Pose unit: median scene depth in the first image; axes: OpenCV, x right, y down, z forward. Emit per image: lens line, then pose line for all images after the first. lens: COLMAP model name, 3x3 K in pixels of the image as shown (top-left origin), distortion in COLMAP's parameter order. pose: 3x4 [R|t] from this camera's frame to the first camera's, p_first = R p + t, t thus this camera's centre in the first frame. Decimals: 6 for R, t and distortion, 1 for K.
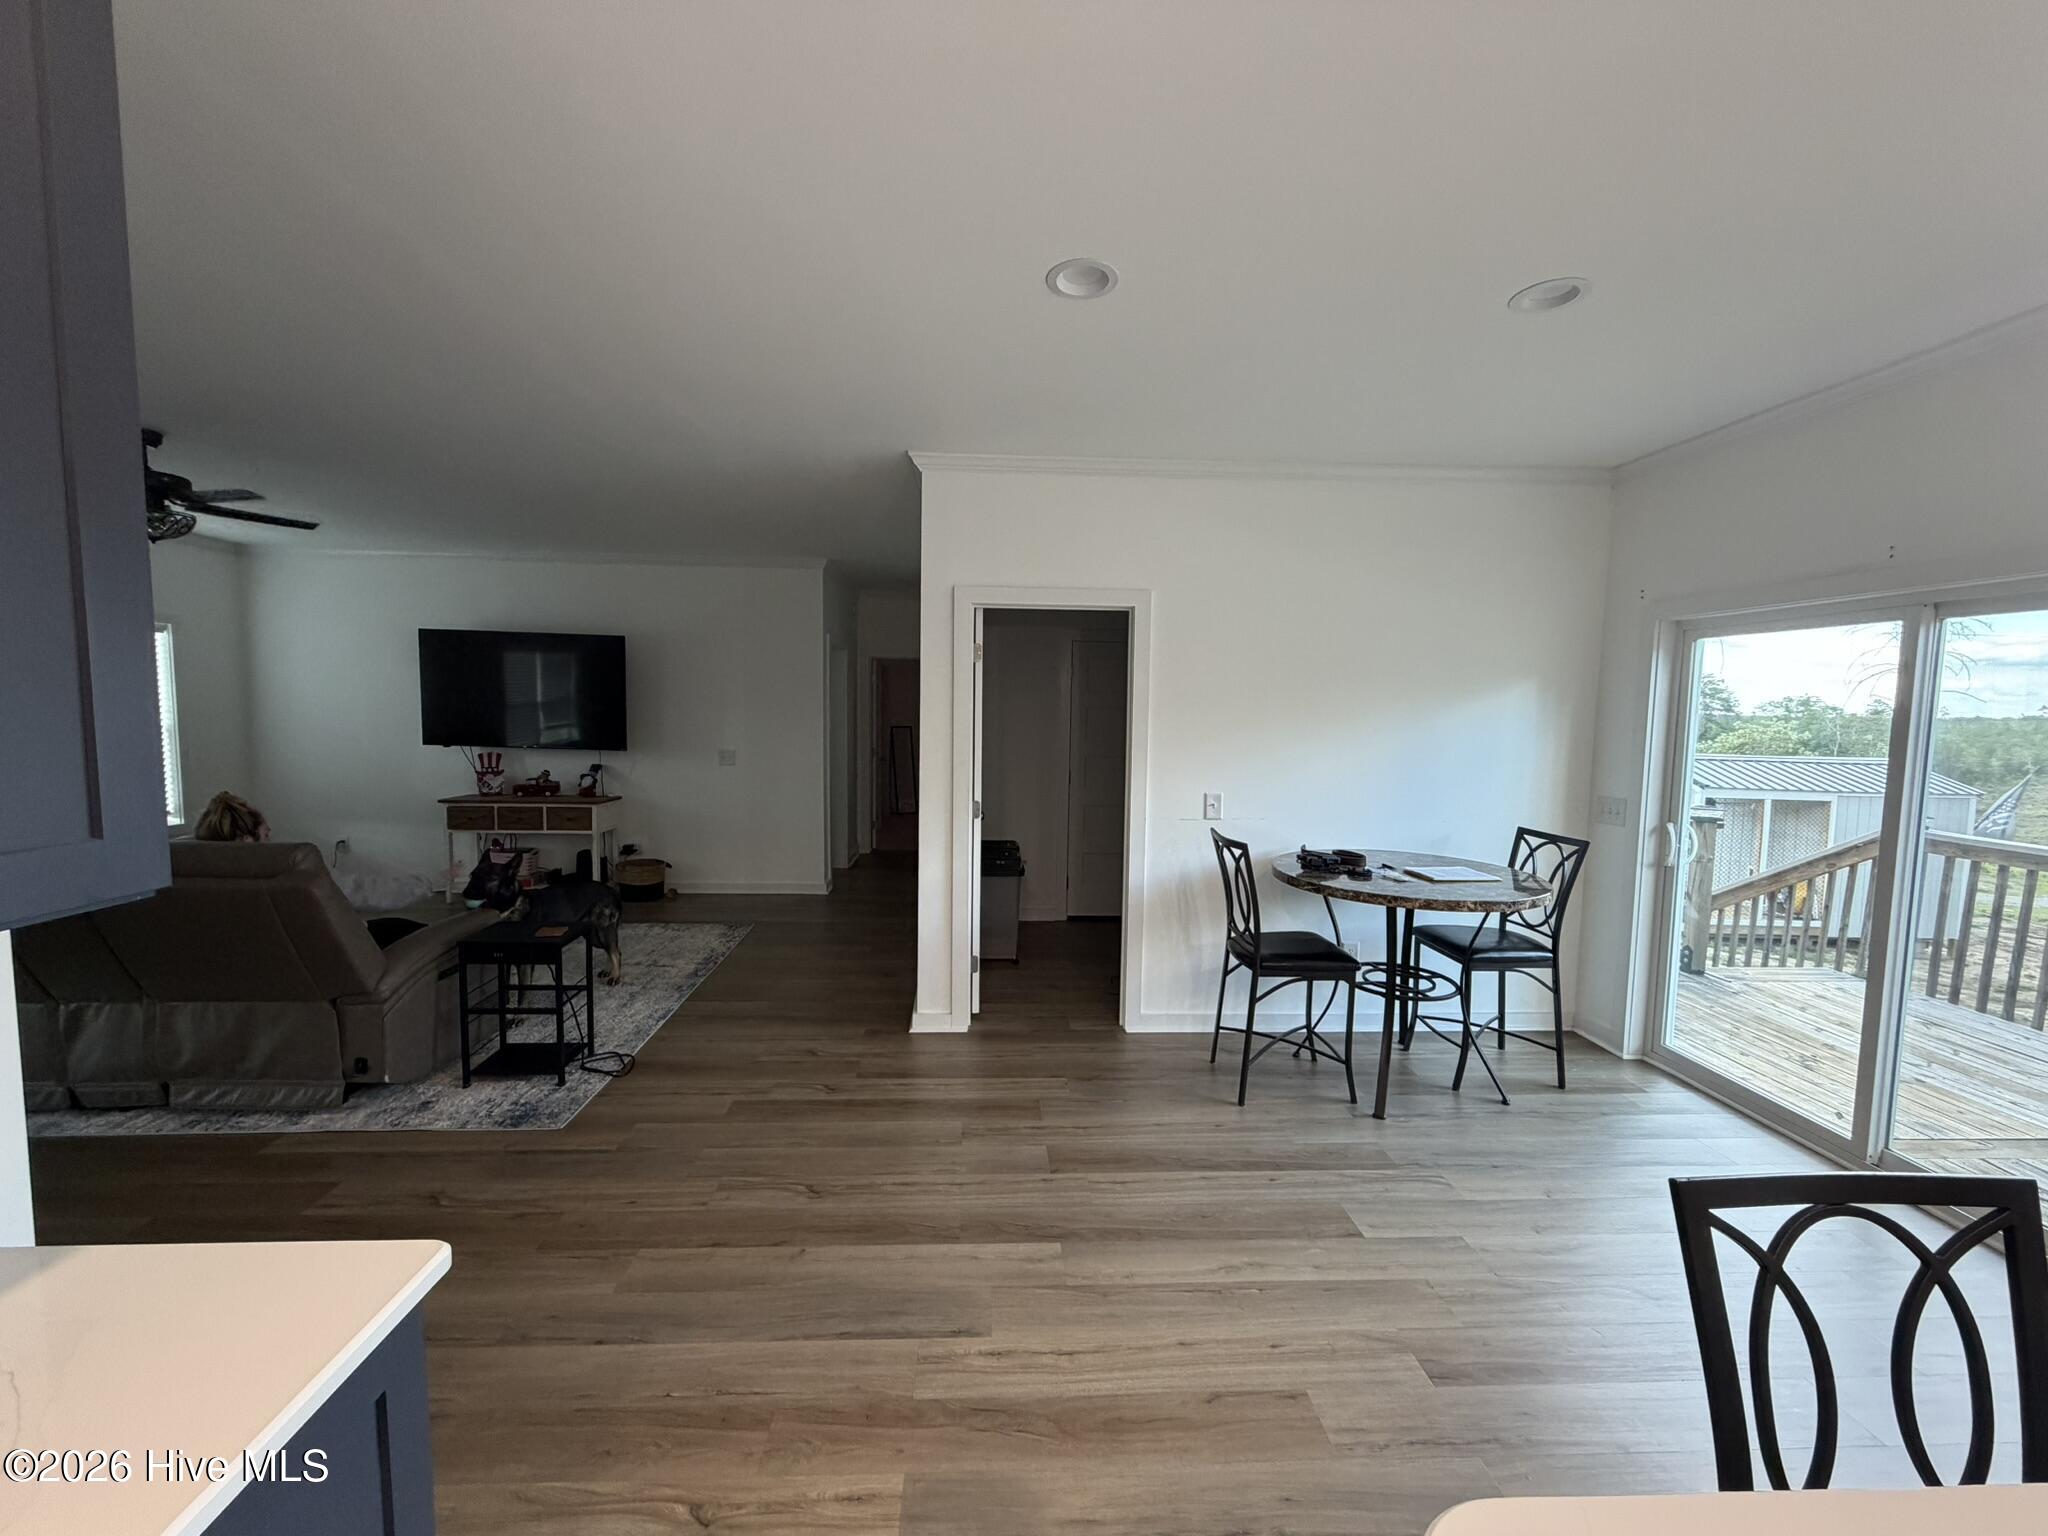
lens RADIAL K [[814.0, 0, 1012.5], [0, 814.0, 769.4], [0, 0, 1]] dist [-0.000502, 0.000319]
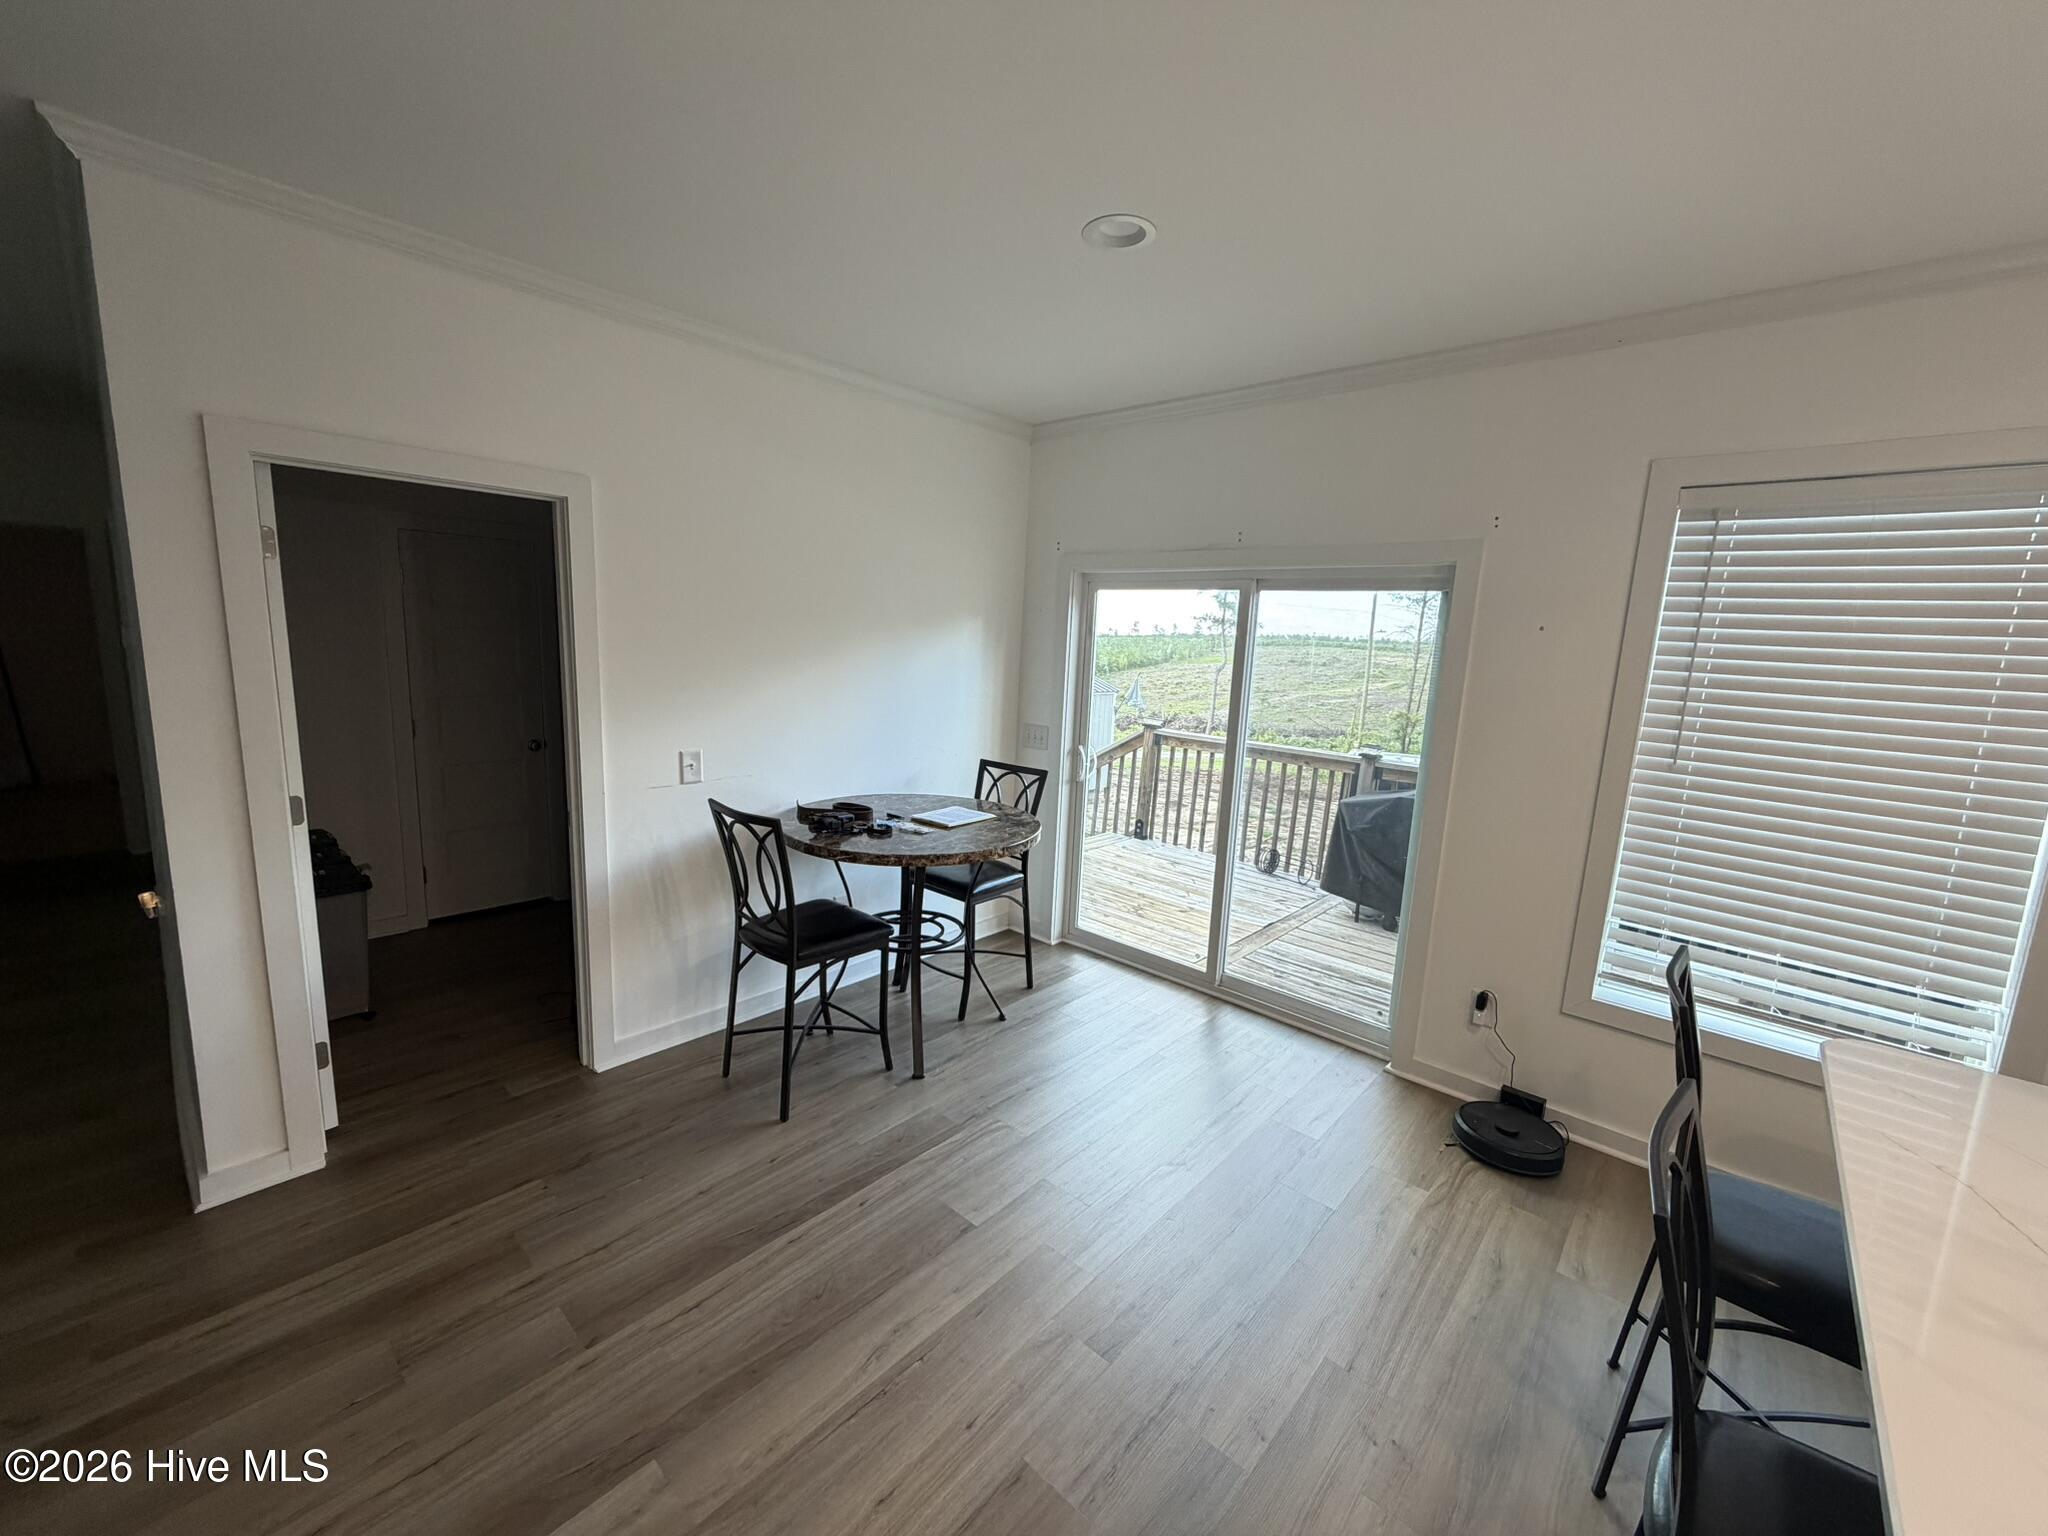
lens RADIAL K [[814.0, 0, 1018.5], [0, 814.0, 766.2], [0, 0, 1]] dist [-0.000502, 0.000319]
pose [[0.702918, -0.098161, 0.704465, -0.100097], [0.022344, 0.992990, 0.116069, -0.044938], [-0.710920, -0.065846, 0.700184, 0.228977]]
